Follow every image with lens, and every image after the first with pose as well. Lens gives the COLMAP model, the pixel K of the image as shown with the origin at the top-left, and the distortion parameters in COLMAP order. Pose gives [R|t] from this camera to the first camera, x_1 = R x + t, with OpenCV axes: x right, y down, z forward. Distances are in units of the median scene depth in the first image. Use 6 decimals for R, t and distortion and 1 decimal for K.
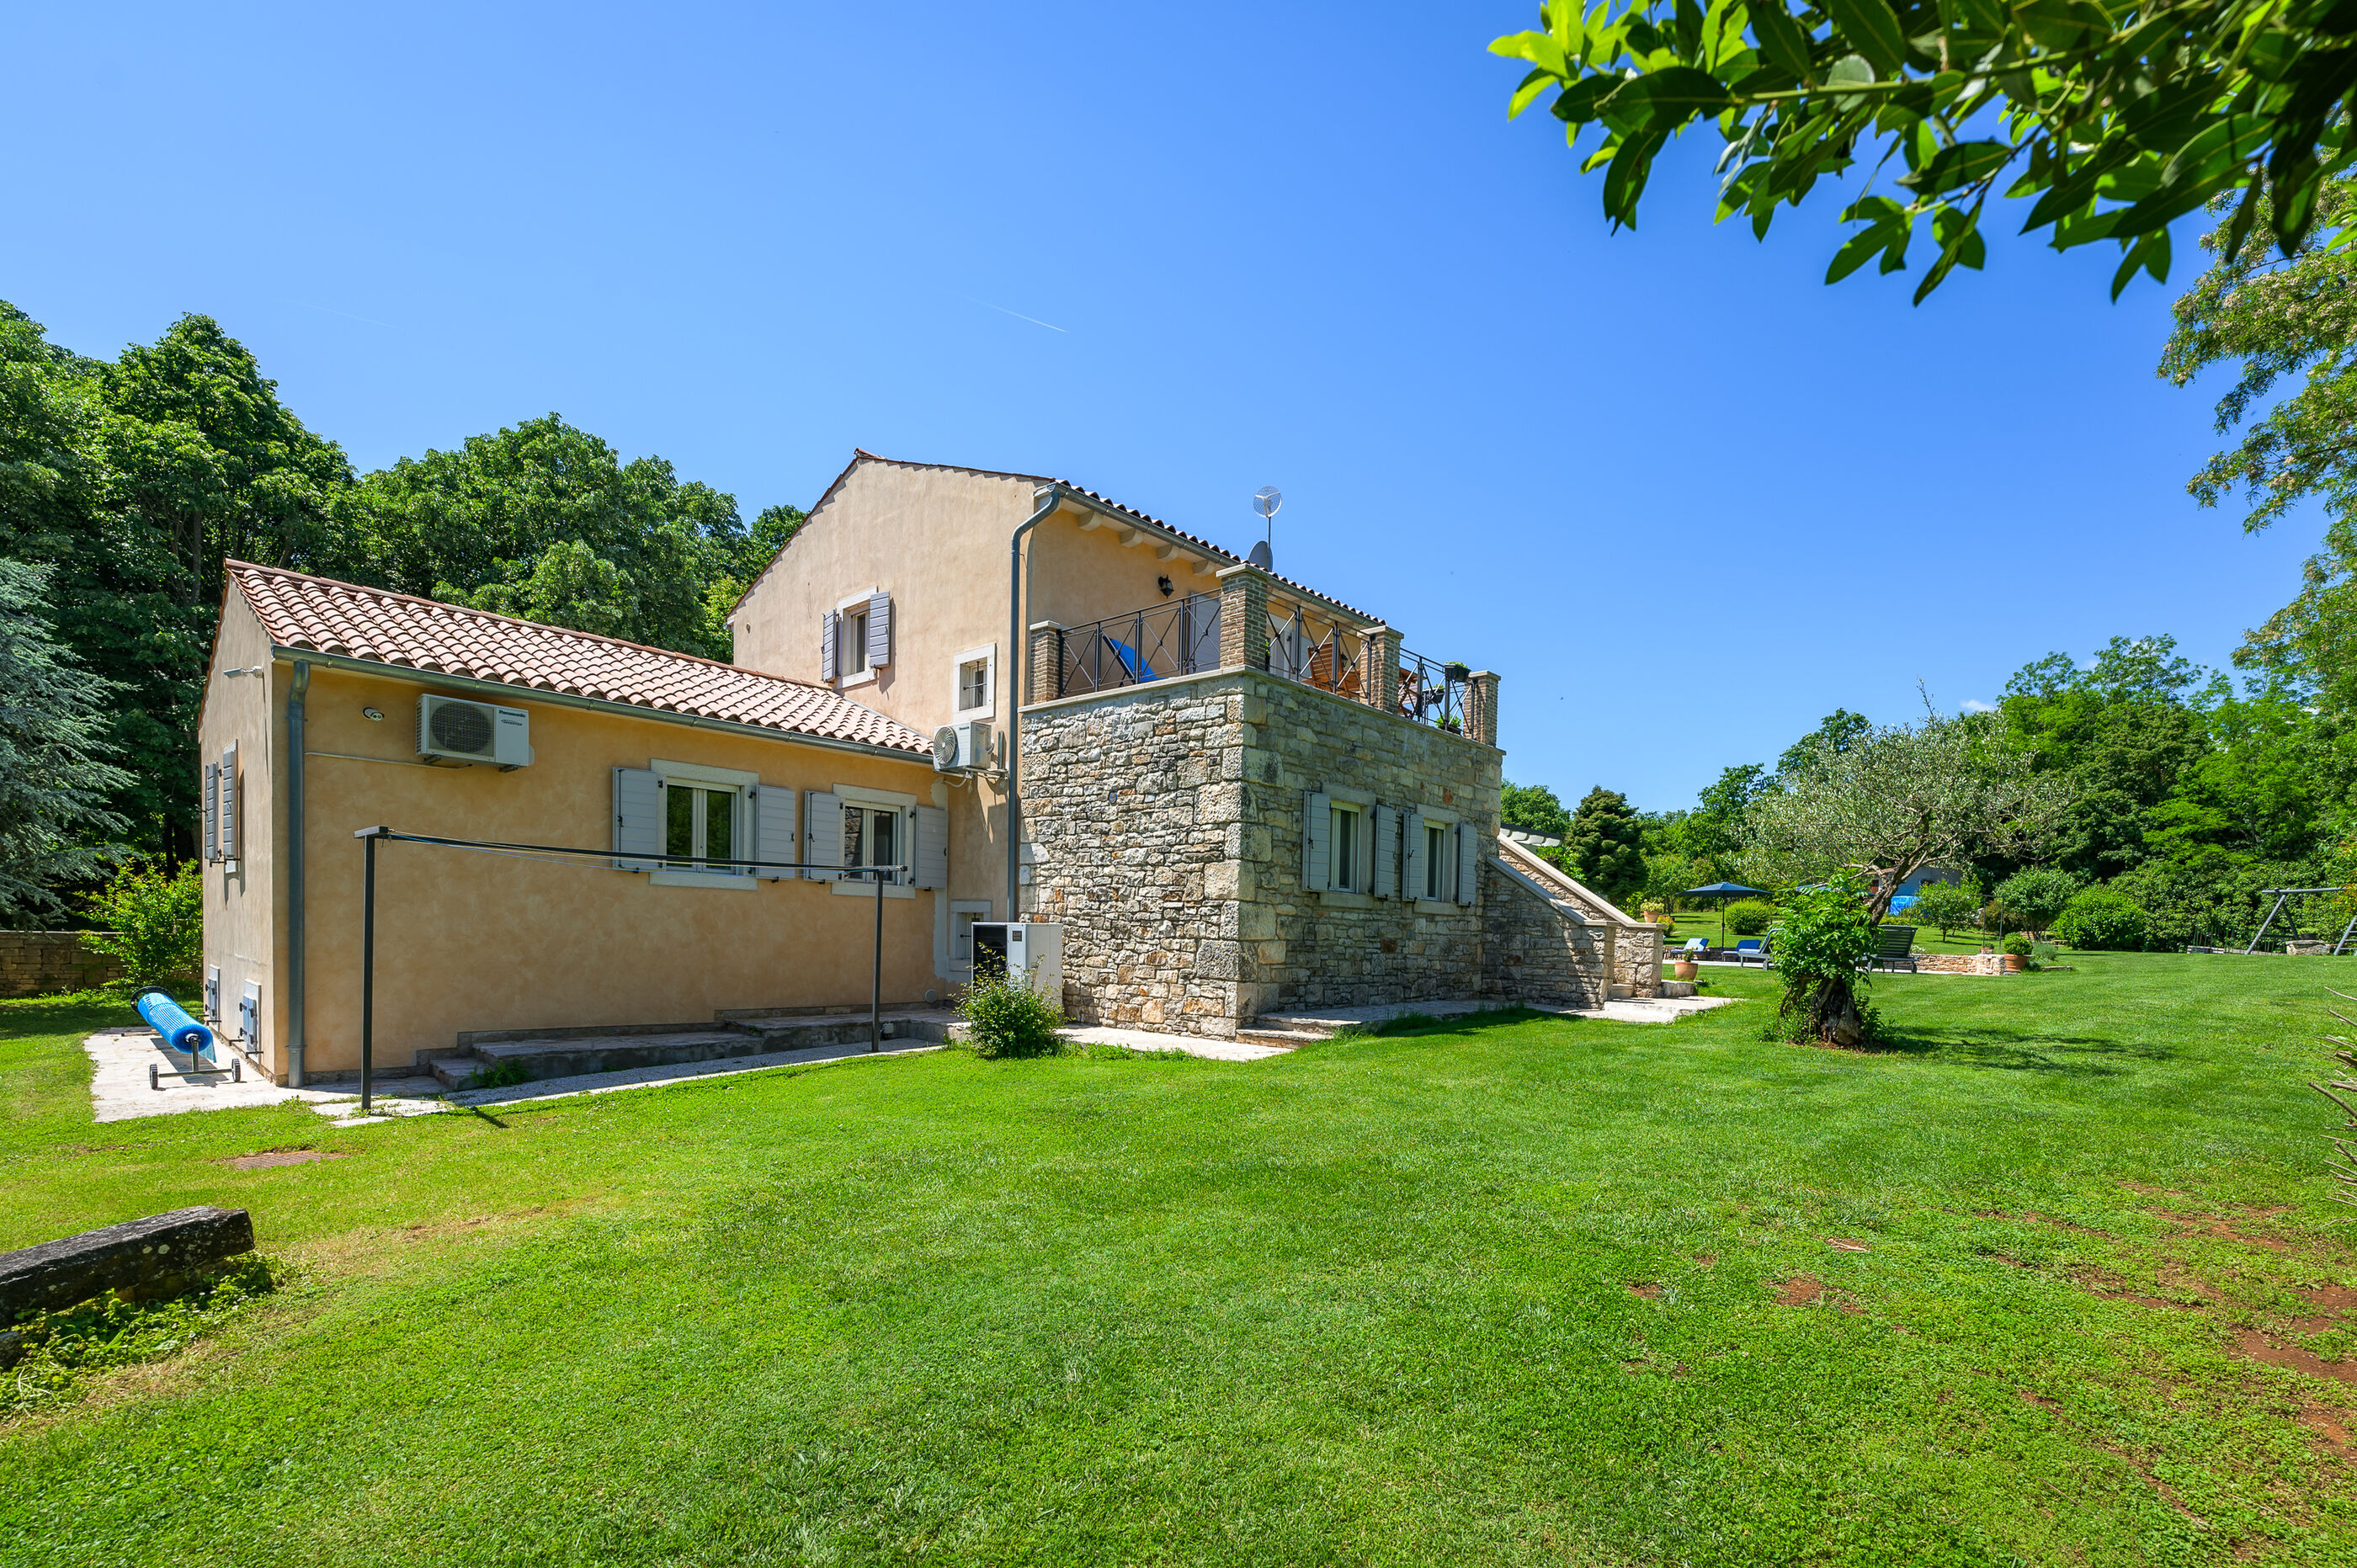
lens RADIAL K [[926.1, 0, 1178.5], [0, 926.1, 784.0], [0, 0, 1]] dist [0.000732, -0.000030]
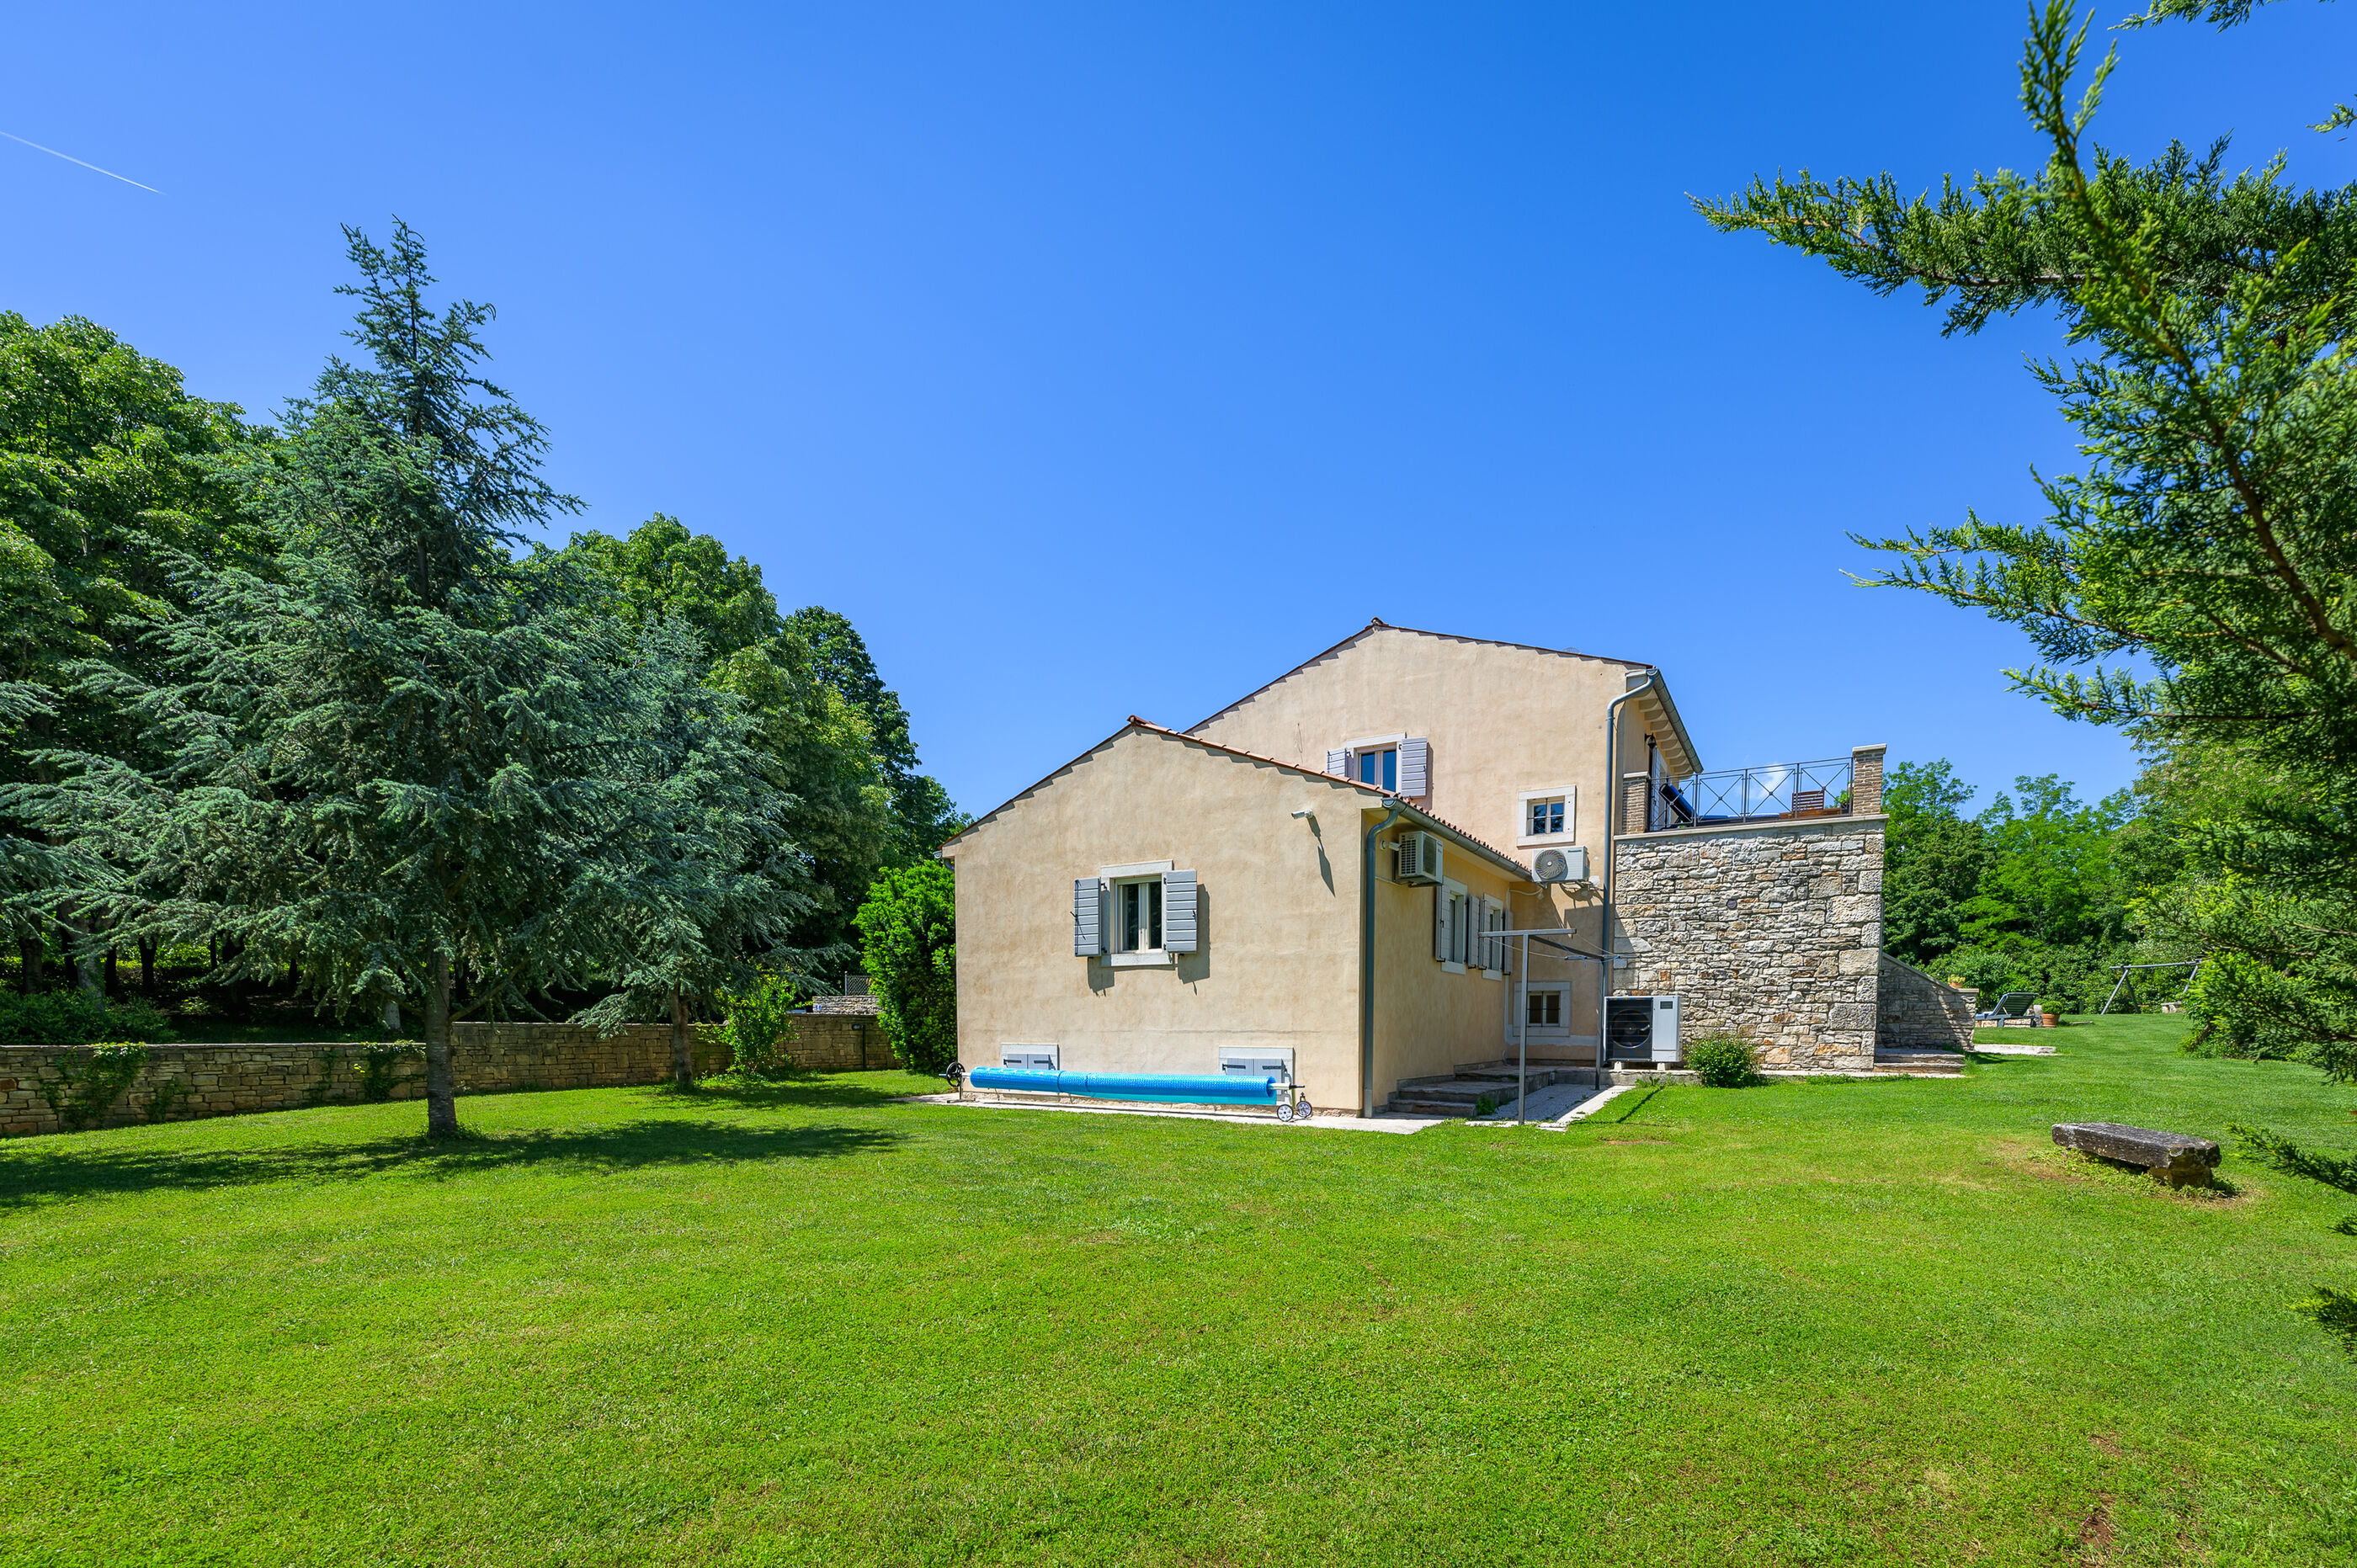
lens RADIAL K [[900.1, 0, 1177.0], [0, 900.1, 906.2], [0, 0, 1]] dist [-0.000646, -0.000101]
pose [[0.988785, -0.002359, 0.149324, -0.980330], [-0.001990, 0.999578, 0.028973, -0.017840], [-0.149330, -0.028945, 0.988364, -0.186117]]
